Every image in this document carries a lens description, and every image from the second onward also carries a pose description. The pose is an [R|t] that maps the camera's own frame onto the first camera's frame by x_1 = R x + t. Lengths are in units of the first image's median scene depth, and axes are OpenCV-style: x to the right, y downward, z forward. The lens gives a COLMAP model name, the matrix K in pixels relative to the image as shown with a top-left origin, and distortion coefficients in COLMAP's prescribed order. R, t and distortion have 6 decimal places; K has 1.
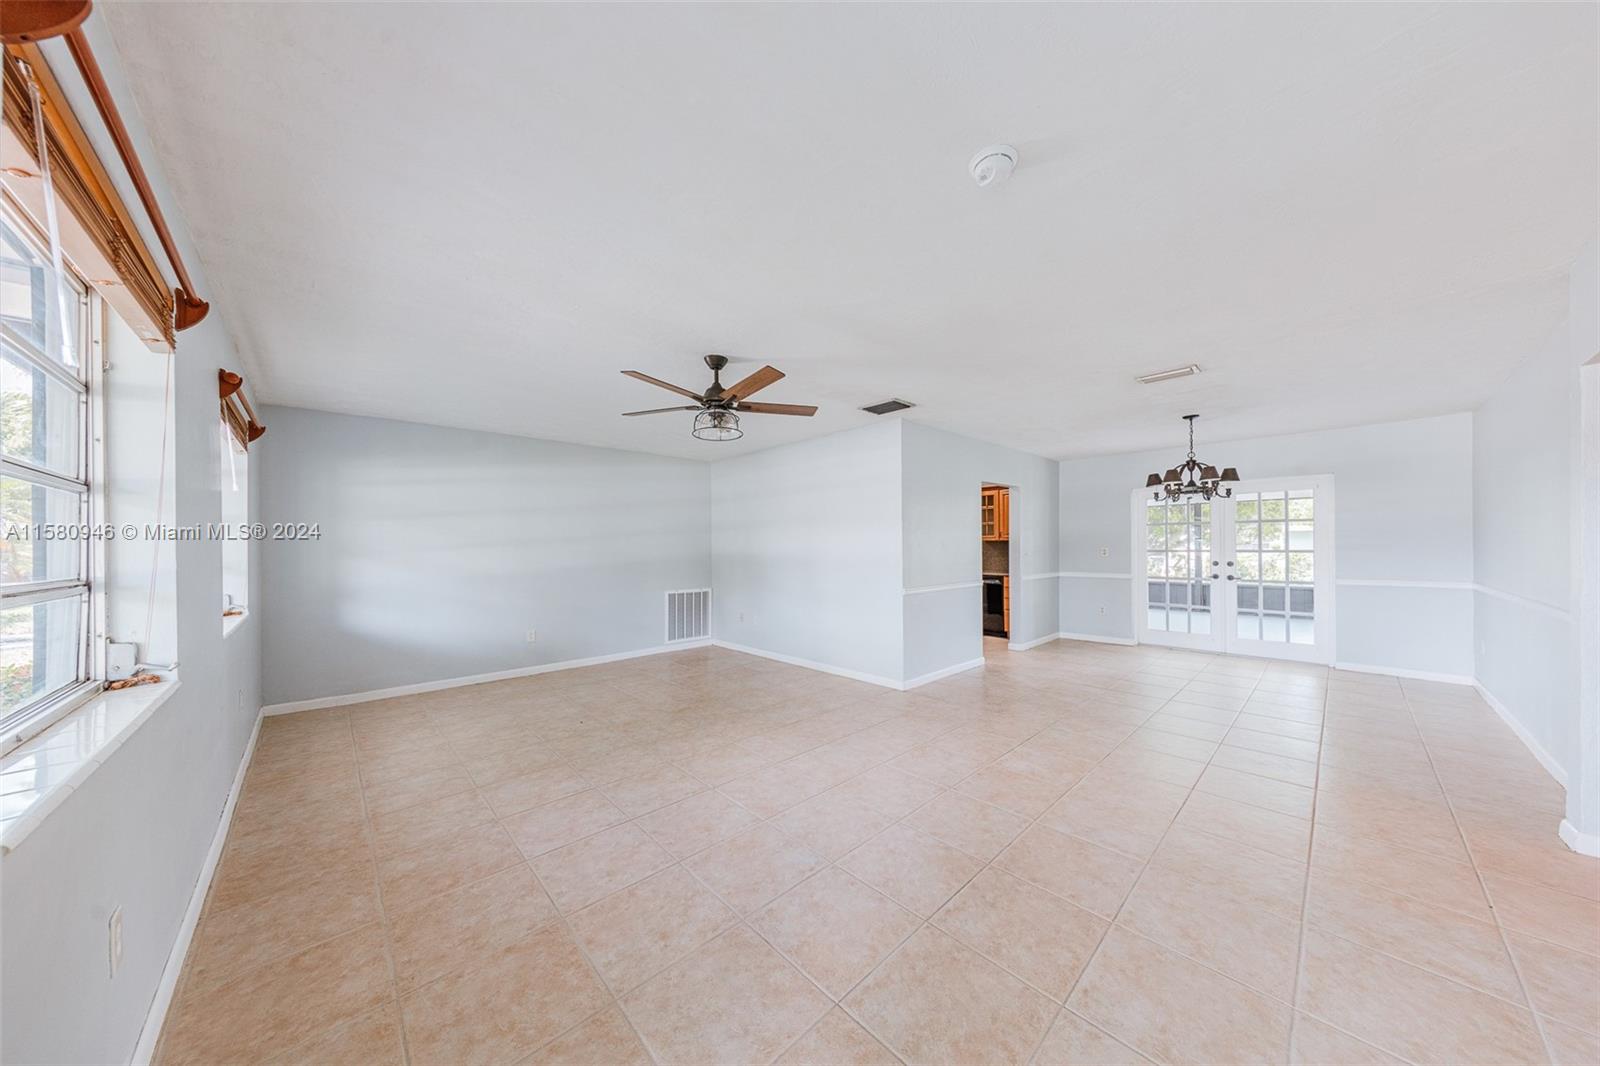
lens RADIAL K [[512.9, 0, 806.2], [0, 512.9, 550.0], [0, 0, 1]] dist [0.011546, -0.000009]
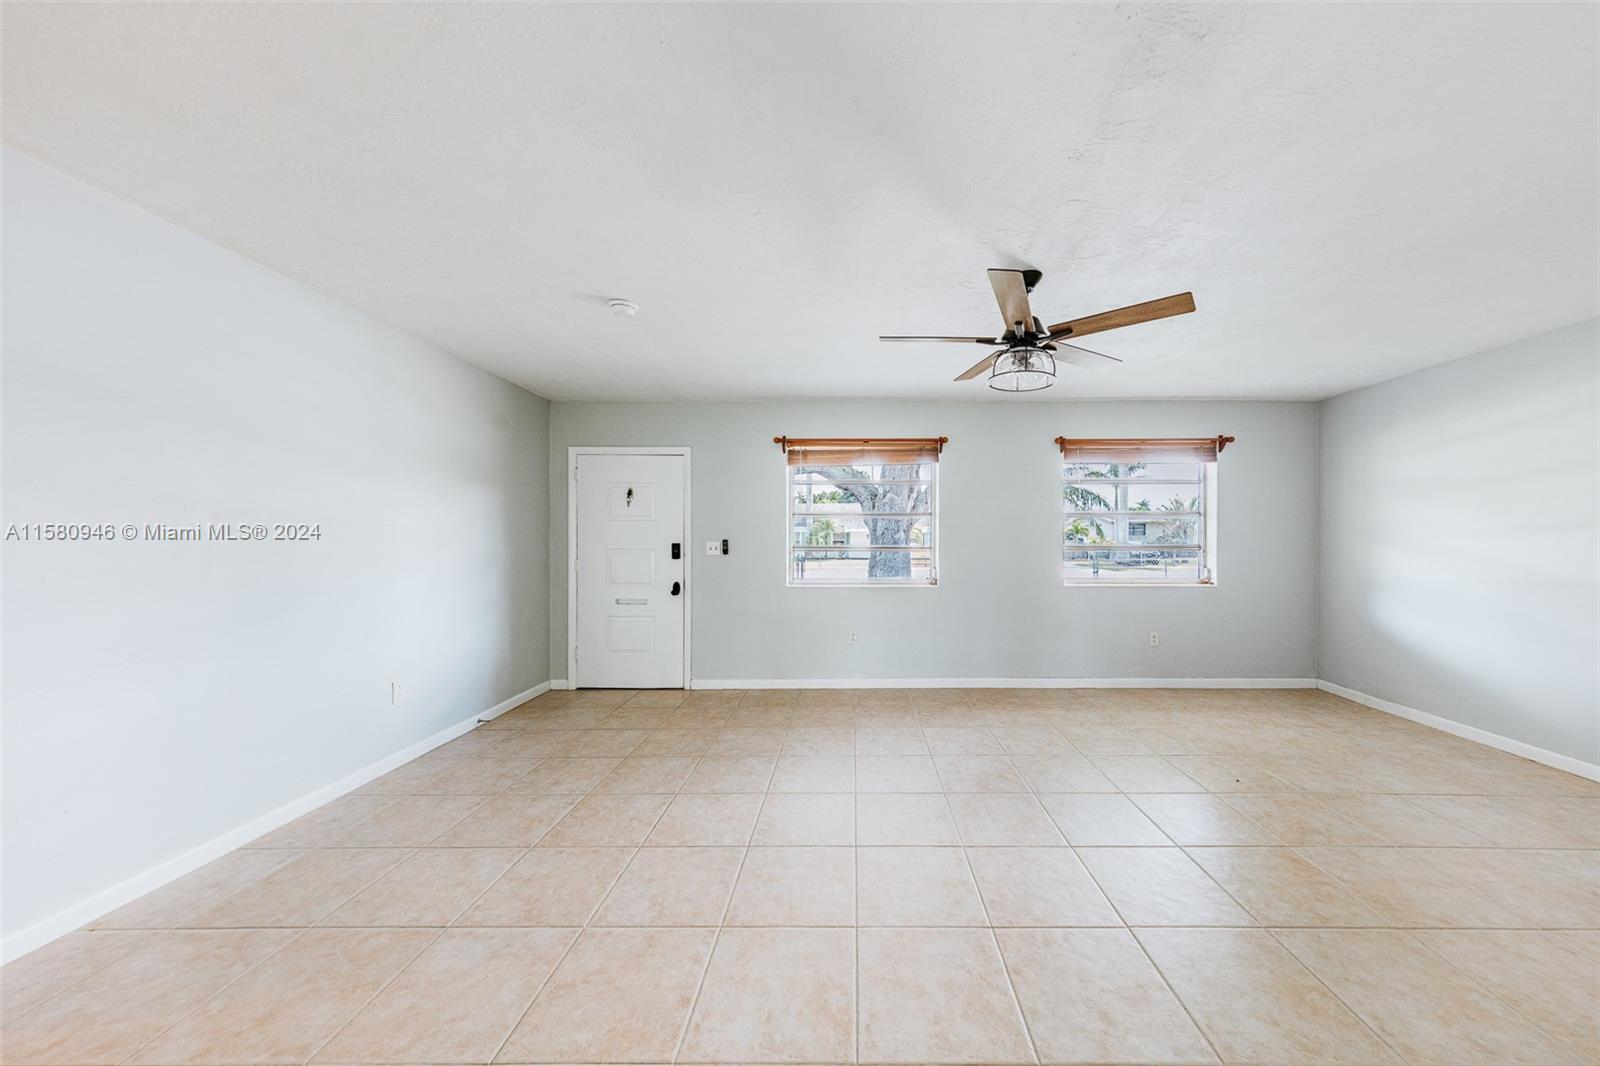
lens RADIAL K [[509.8, 0, 847.1], [0, 509.8, 526.2], [0, 0, 1]] dist [0.001811, 0.000014]
pose [[-0.691246, -0.009415, -0.722558, 0.358351], [0.002550, 0.999877, -0.015468, -0.003914], [0.722615, -0.012534, -0.691137, 0.889314]]
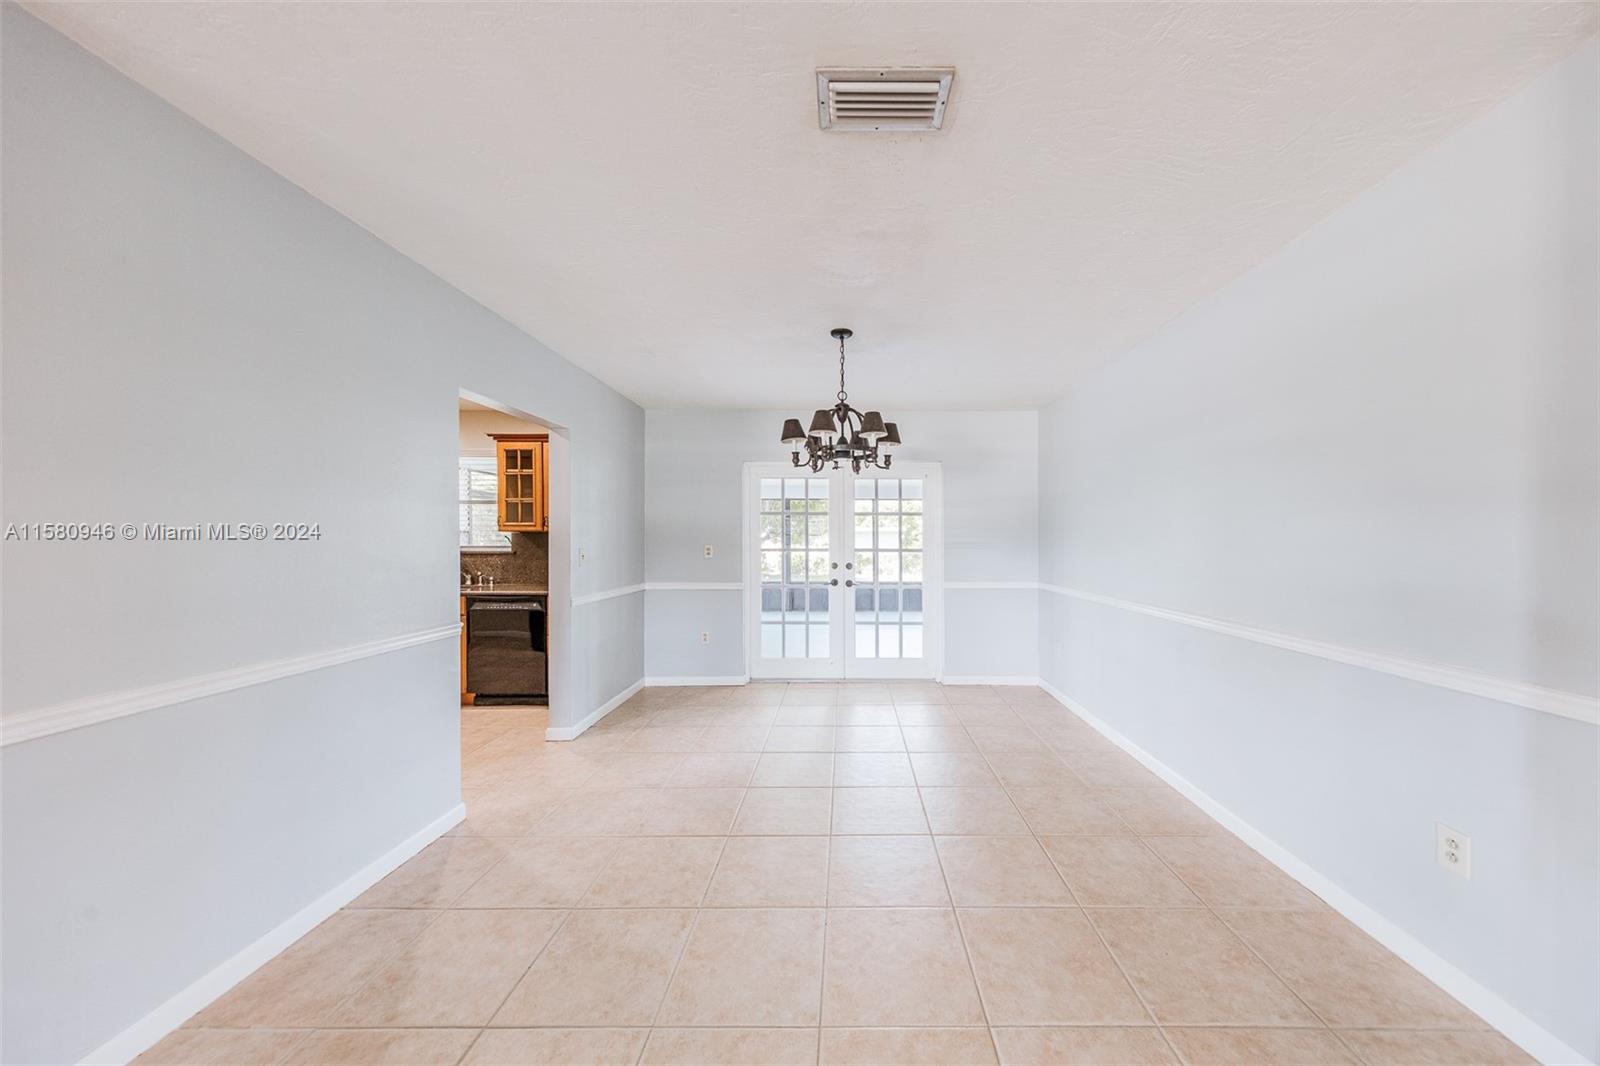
lens RADIAL K [[510.5, 0, 845.8], [0, 510.5, 545.0], [0, 0, 1]] dist [0.013407, 0.000013]
pose [[0.687876, 0.003796, 0.725818, 0.295470], [-0.002132, 0.999993, -0.003210, -0.003549], [-0.725825, 0.000661, 0.687879, 0.556806]]
